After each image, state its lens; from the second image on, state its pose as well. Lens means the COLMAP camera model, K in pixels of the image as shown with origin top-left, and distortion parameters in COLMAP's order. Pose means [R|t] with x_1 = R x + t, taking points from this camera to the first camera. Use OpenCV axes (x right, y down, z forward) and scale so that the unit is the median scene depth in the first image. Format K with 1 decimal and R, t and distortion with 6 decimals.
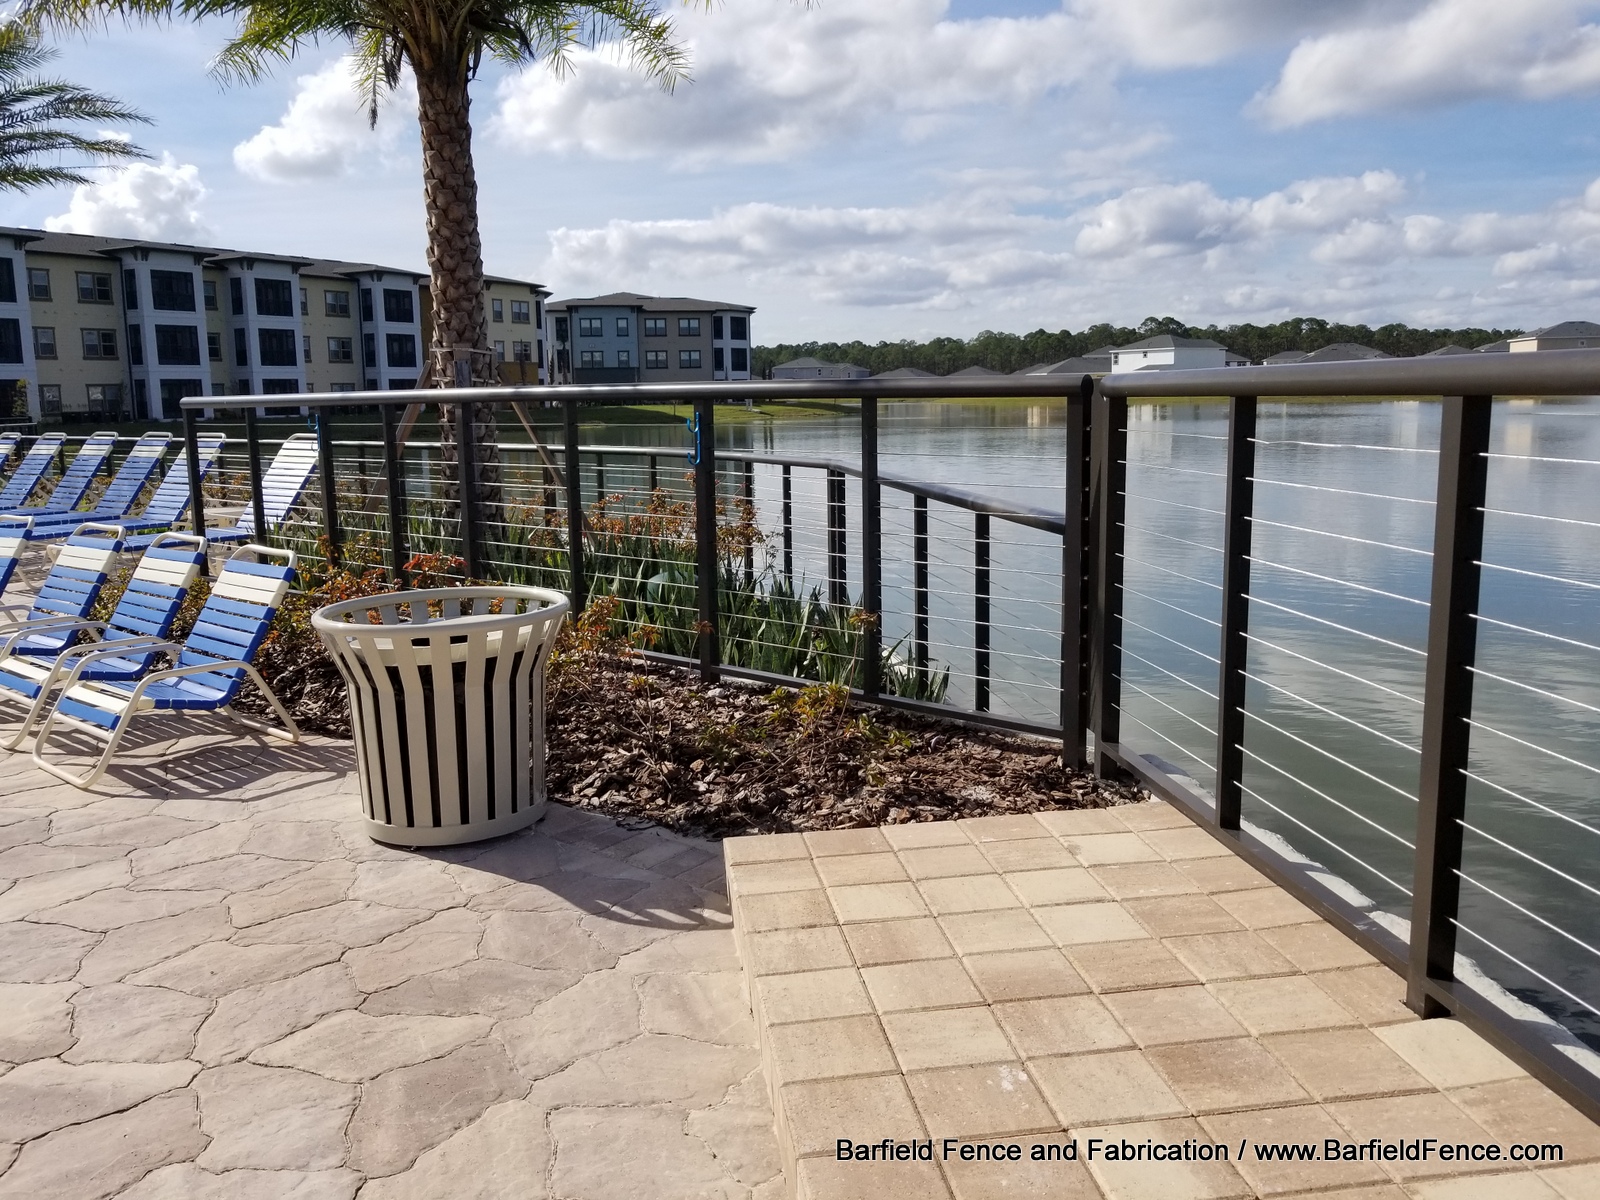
lens RADIAL K [[1311.8, 0, 821.4], [0, 1311.8, 598.0], [0, 0, 1]] dist [-0.004523, -0.007866]
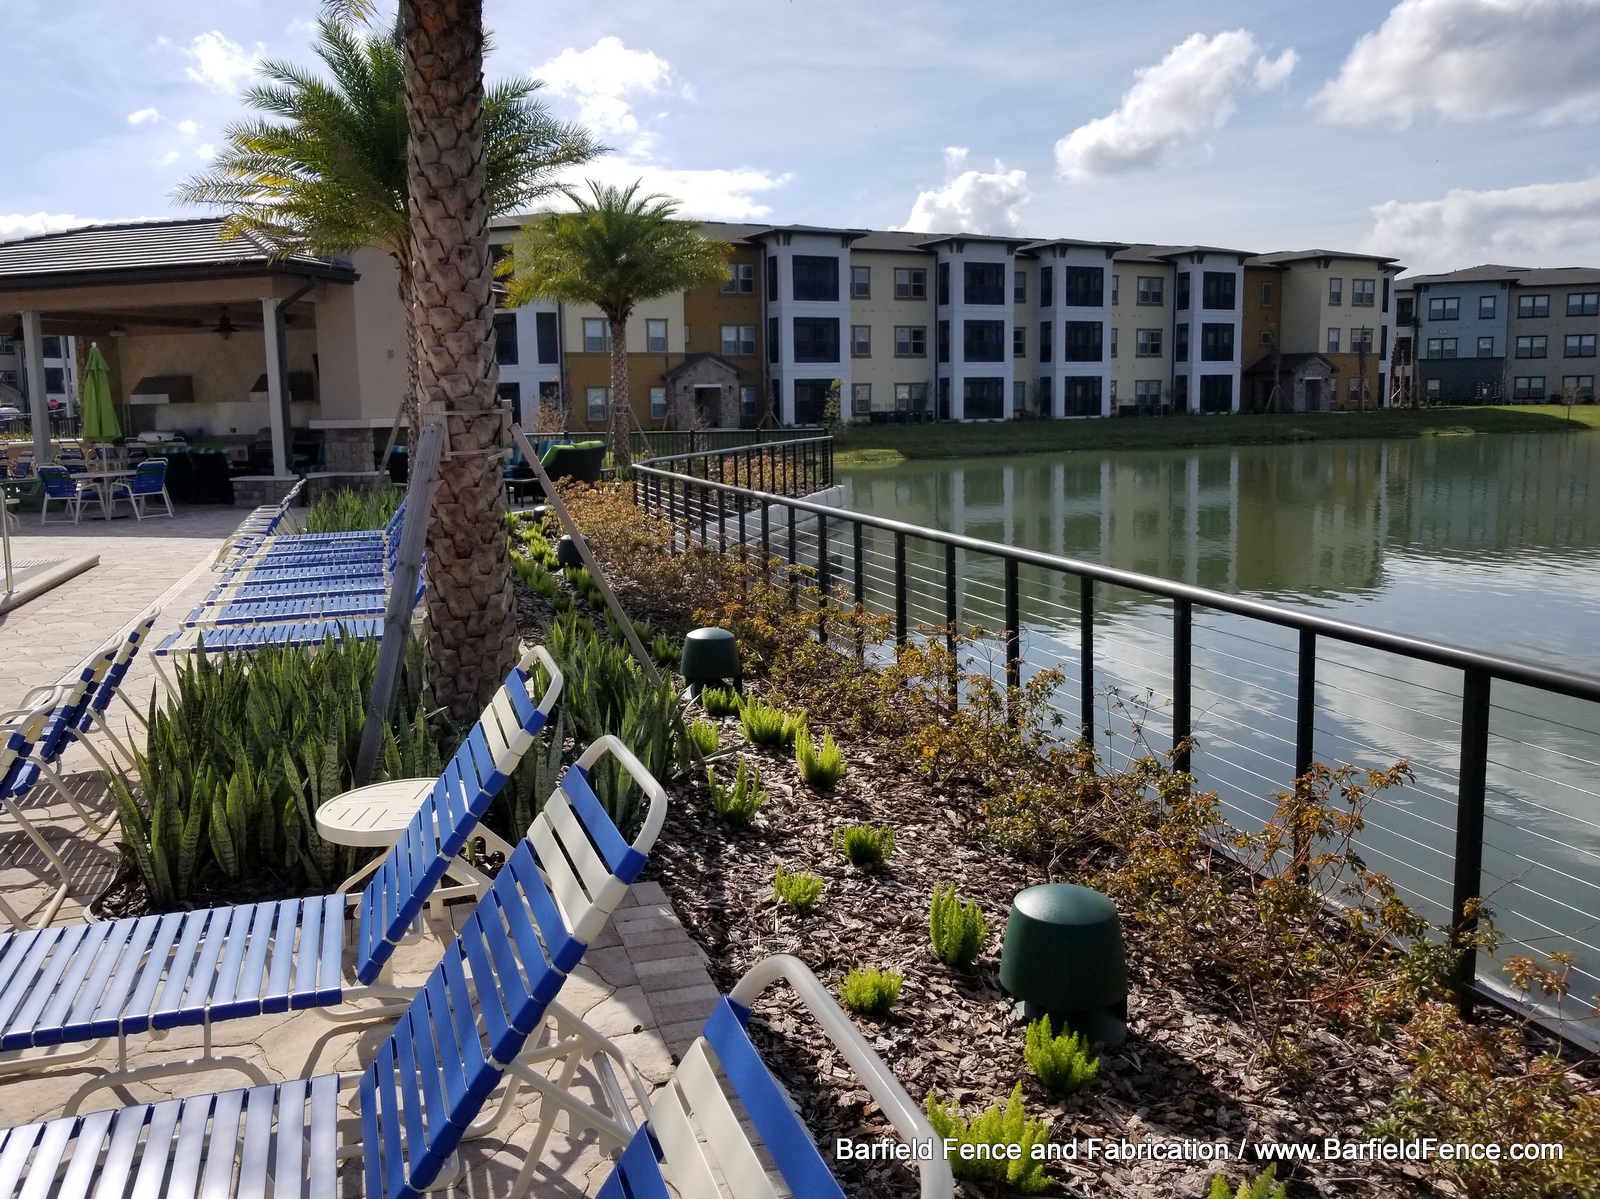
lens RADIAL K [[1311.8, 0, 821.4], [0, 1311.8, 597.5], [0, 0, 1]] dist [-0.004523, -0.007866]
pose [[0.836674, 0.082261, -0.541488, -0.054890], [-0.079679, 0.996420, 0.028258, -0.023128], [0.541874, 0.019503, 0.840233, 0.128207]]
